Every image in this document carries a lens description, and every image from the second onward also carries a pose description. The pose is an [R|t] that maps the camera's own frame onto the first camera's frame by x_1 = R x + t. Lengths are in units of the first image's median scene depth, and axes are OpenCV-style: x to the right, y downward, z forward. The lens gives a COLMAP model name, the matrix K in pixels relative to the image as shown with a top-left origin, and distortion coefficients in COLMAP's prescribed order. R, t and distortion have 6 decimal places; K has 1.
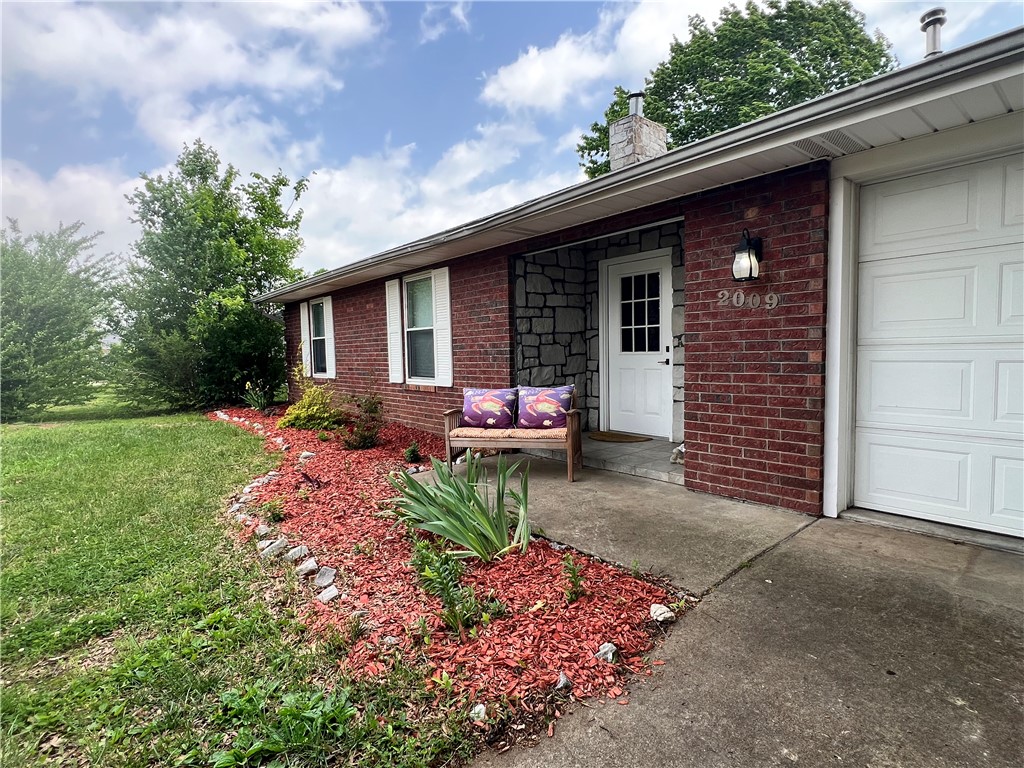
lens RADIAL K [[498.4, 0, 515.0], [0, 498.4, 390.1], [0, 0, 1]] dist [-0.017169, 0.002825]
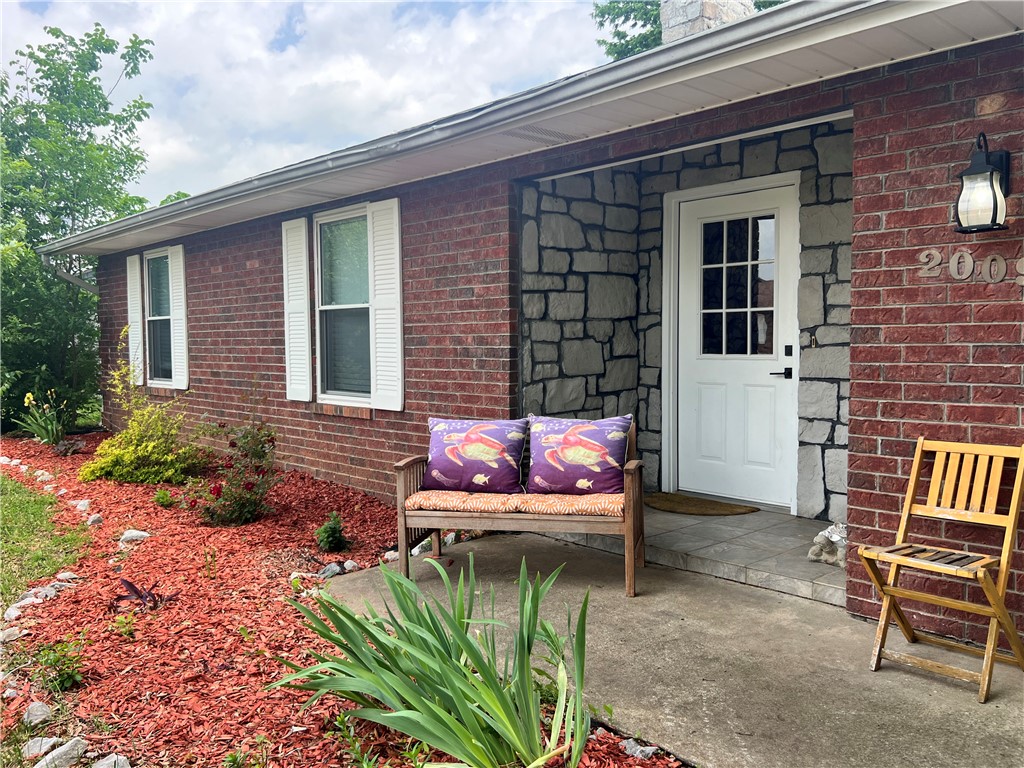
lens RADIAL K [[802.1, 0, 514.8], [0, 802.1, 387.0], [0, 0, 1]] dist [0.039460, -0.055911]
pose [[0.999036, 0.013002, 0.041925, -0.041867], [-0.012123, 0.999703, -0.021151, -0.017973], [-0.042187, 0.020622, 0.998897, 0.099286]]
